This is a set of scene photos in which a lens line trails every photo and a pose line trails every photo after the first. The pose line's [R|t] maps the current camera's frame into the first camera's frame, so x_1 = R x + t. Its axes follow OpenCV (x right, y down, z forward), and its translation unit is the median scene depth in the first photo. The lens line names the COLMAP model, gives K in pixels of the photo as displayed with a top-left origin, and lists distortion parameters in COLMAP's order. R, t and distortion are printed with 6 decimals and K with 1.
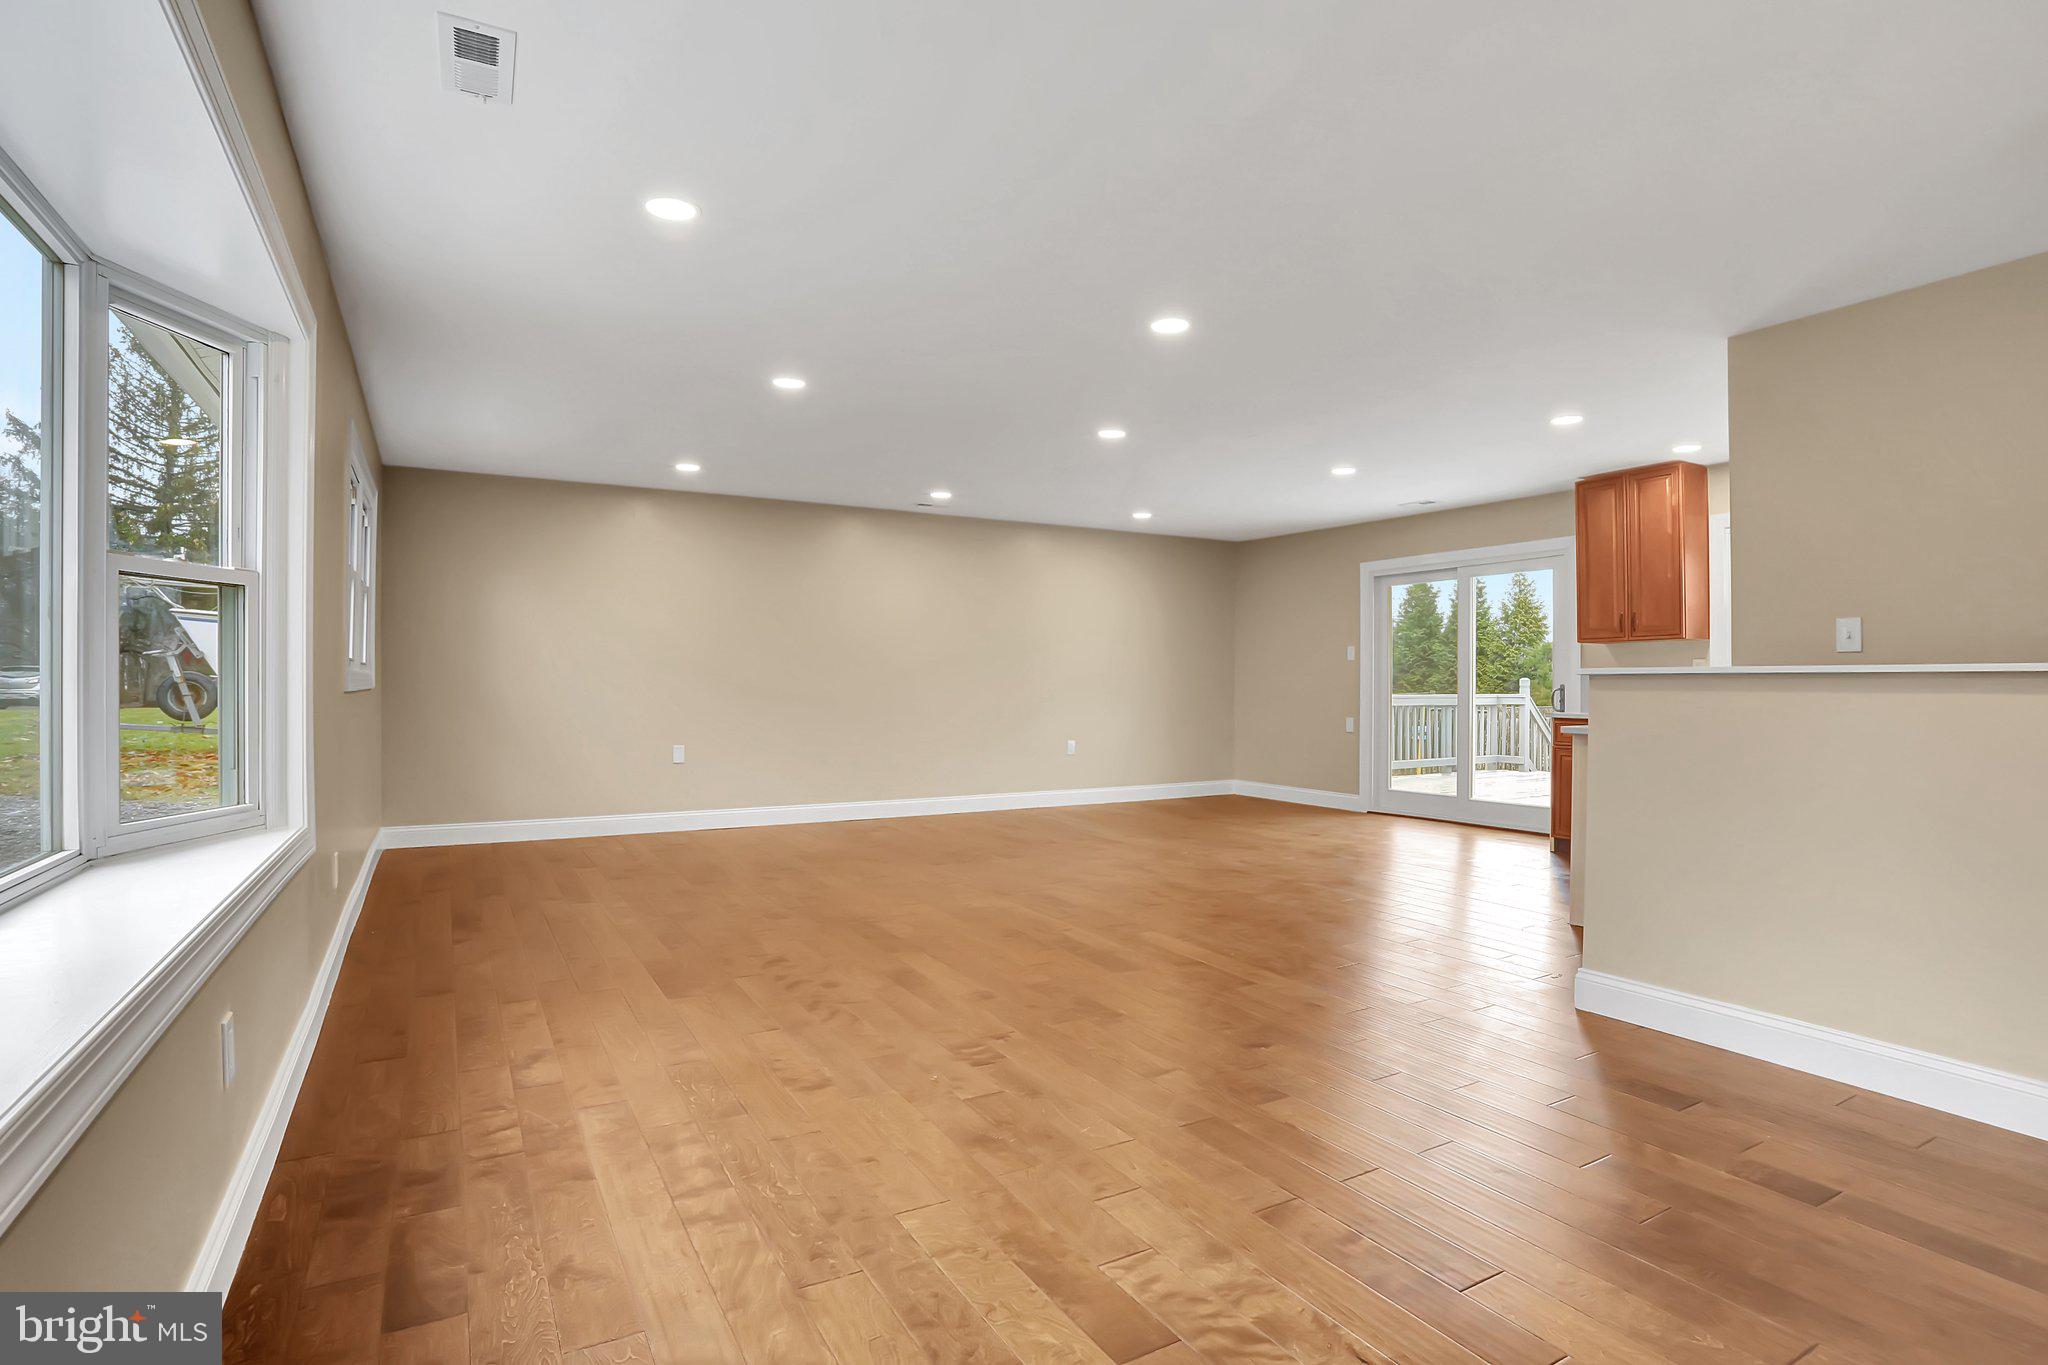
lens RADIAL K [[1024.5, 0, 1023.6], [0, 1024.5, 686.1], [0, 0, 1]] dist [-0.054352, 0.022253]
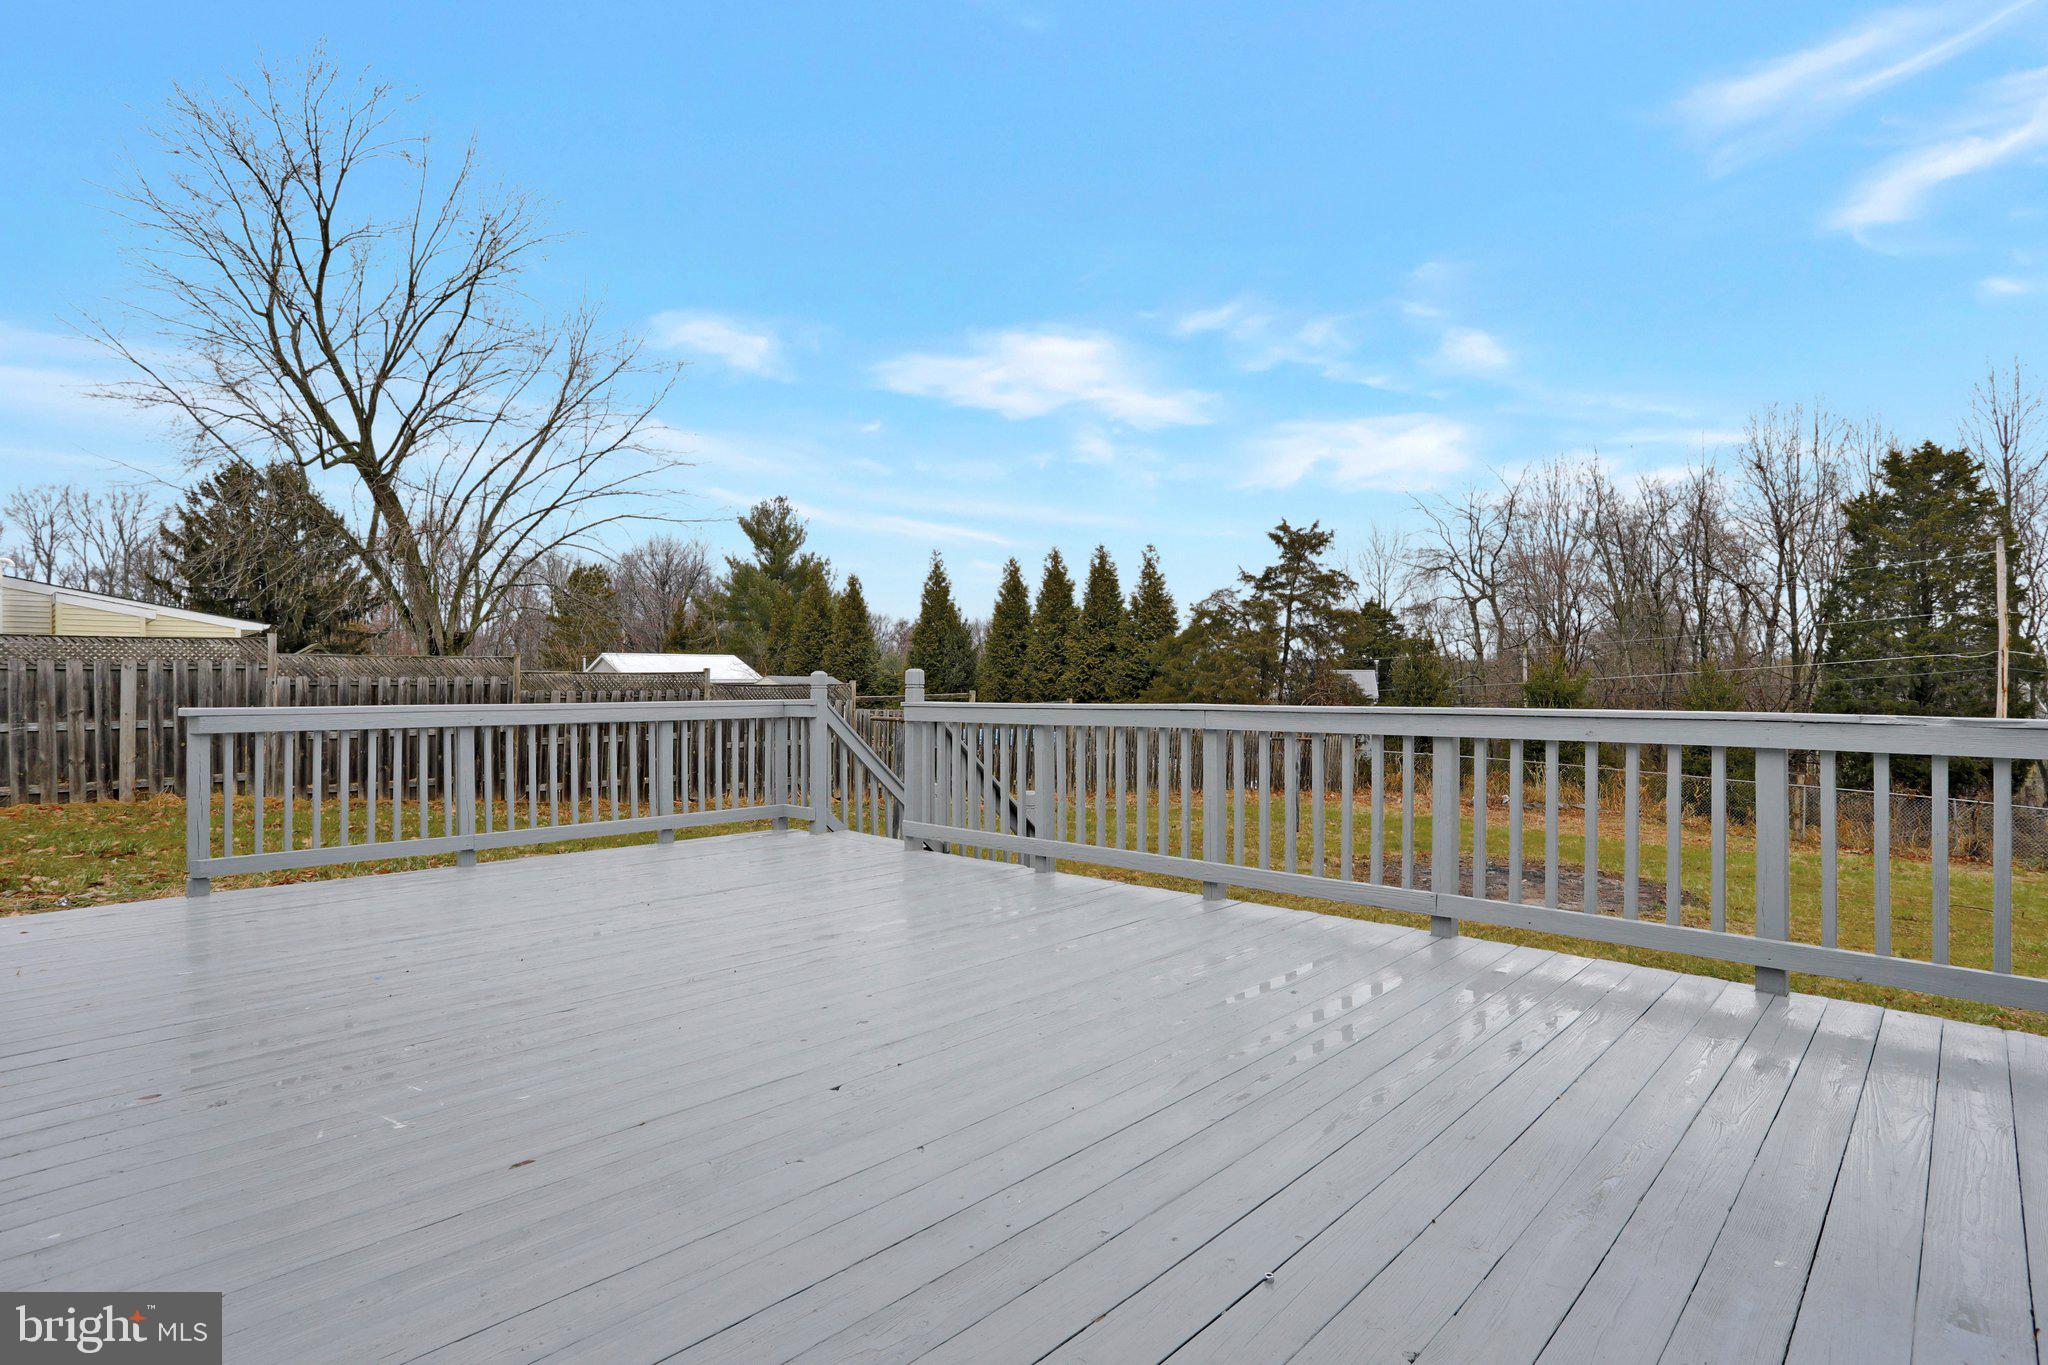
lens RADIAL K [[1024.5, 0, 1023.6], [0, 1024.5, 686.1], [0, 0, 1]] dist [-0.054352, 0.022253]
pose [[0.964355, -0.010937, 0.264384, 0.123911], [0.011185, 0.999937, 0.000567, 0.000547], [-0.264374, 0.002411, 0.964417, 0.111394]]
